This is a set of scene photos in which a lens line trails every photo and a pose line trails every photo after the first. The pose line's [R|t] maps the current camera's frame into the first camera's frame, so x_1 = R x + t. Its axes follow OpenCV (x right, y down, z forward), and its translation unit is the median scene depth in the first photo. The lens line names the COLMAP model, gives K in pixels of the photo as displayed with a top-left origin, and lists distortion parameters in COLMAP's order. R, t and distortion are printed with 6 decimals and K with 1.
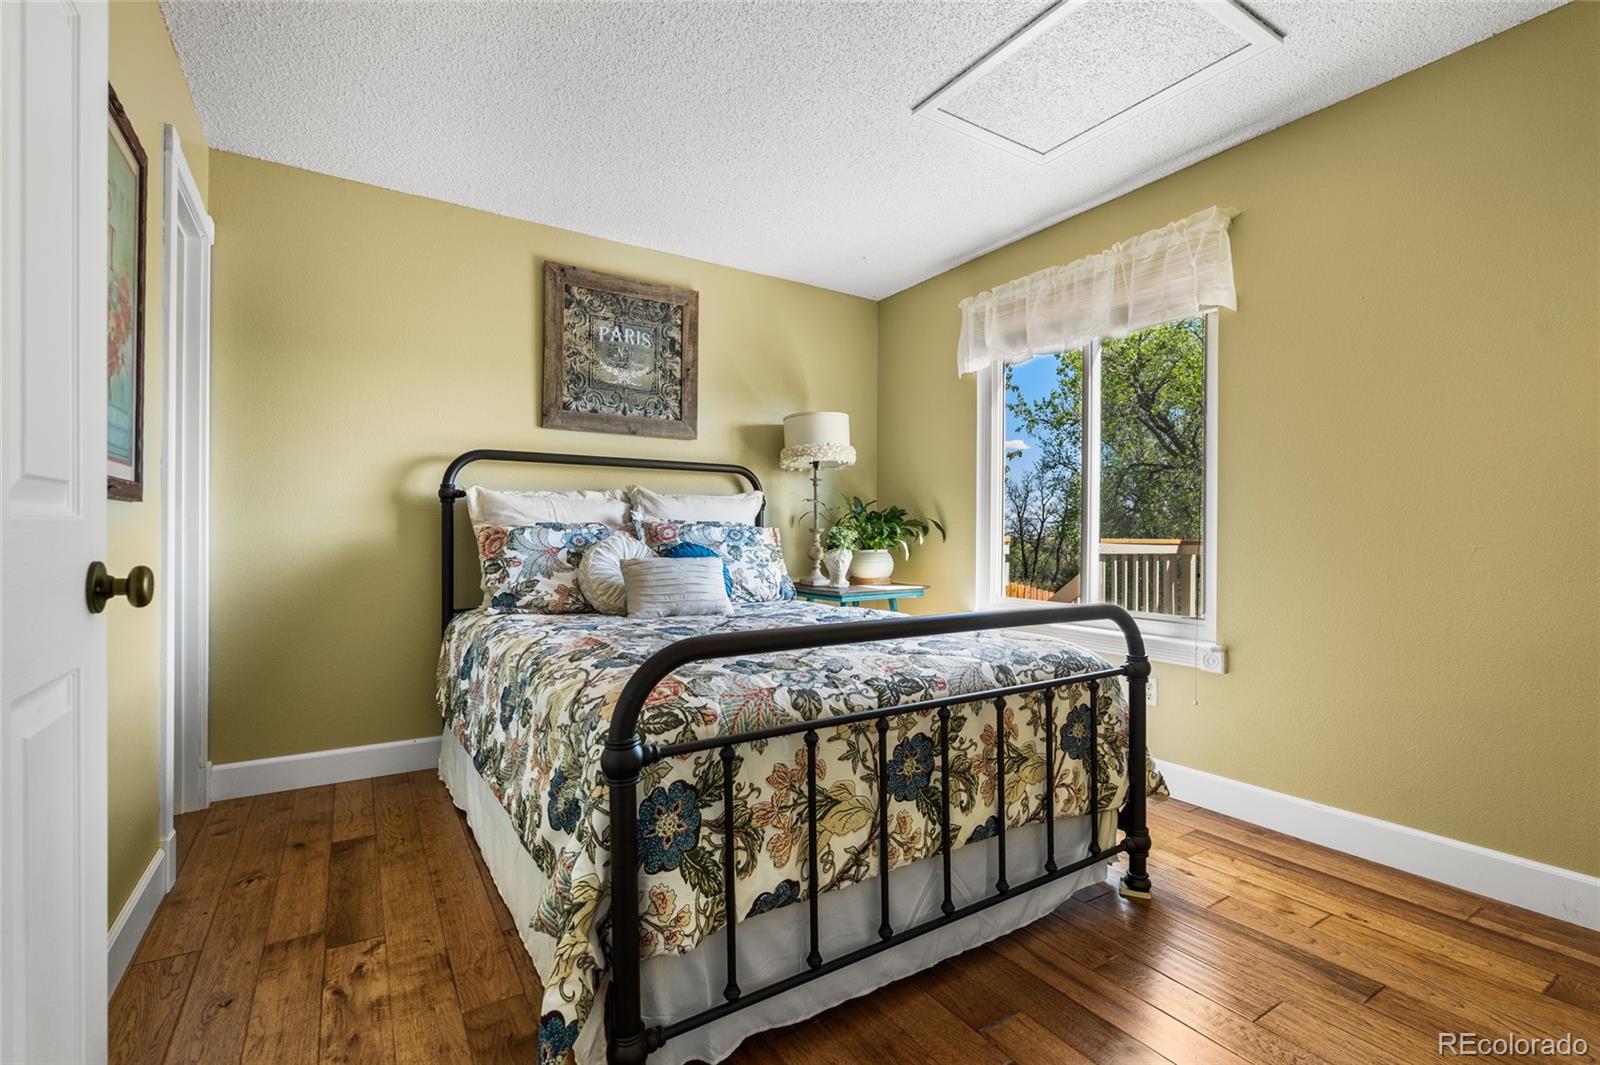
lens RADIAL K [[714.9, 0, 797.7], [0, 714.9, 532.3], [0, 0, 1]] dist [-0.001545, -0.000268]
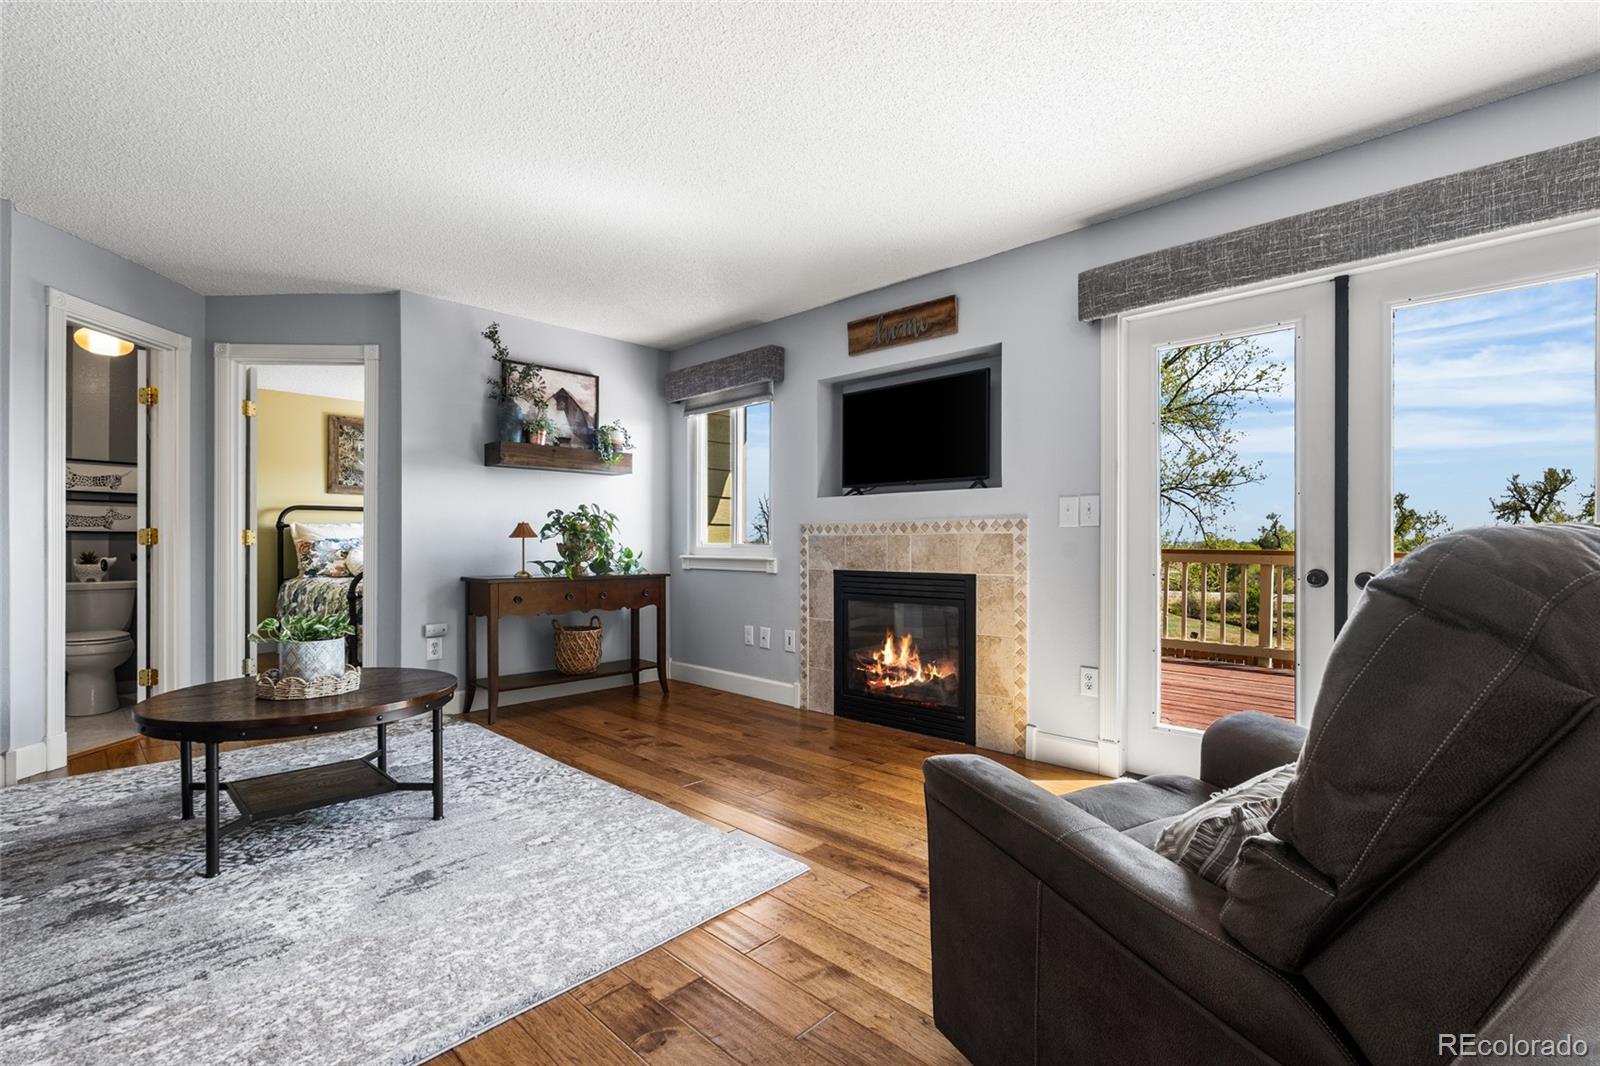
lens RADIAL K [[727.6, 0, 794.0], [0, 727.6, 541.9], [0, 0, 1]] dist [-0.002339, -0.000209]
pose [[0.972505, -0.003805, 0.232851, 0.564747], [0.003385, 0.999992, 0.002203, -0.003492], [-0.232858, -0.001354, 0.972510, -1.654922]]
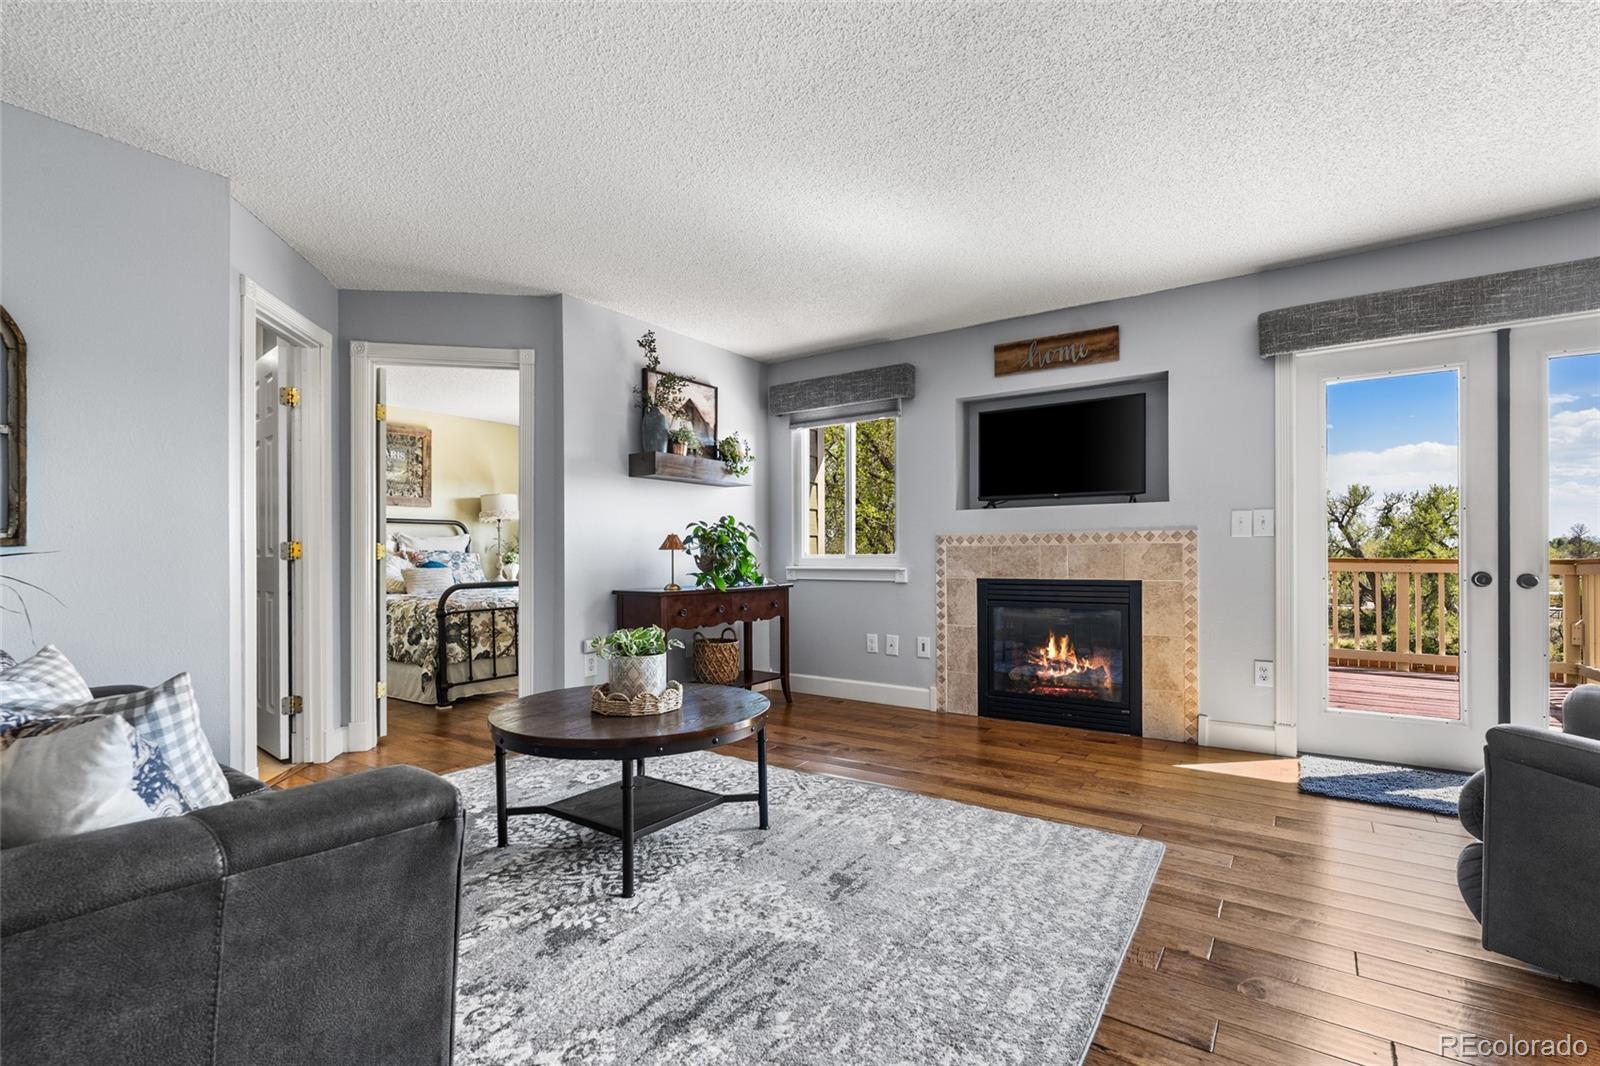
lens RADIAL K [[729.6, 0, 796.9], [0, 729.6, 553.0], [0, 0, 1]] dist [-0.001163, -0.000312]
pose [[0.922516, -0.009795, 0.385834, 0.008019], [0.009379, 0.999952, 0.002961, -0.006348], [-0.385844, 0.000887, 0.922563, -1.527883]]
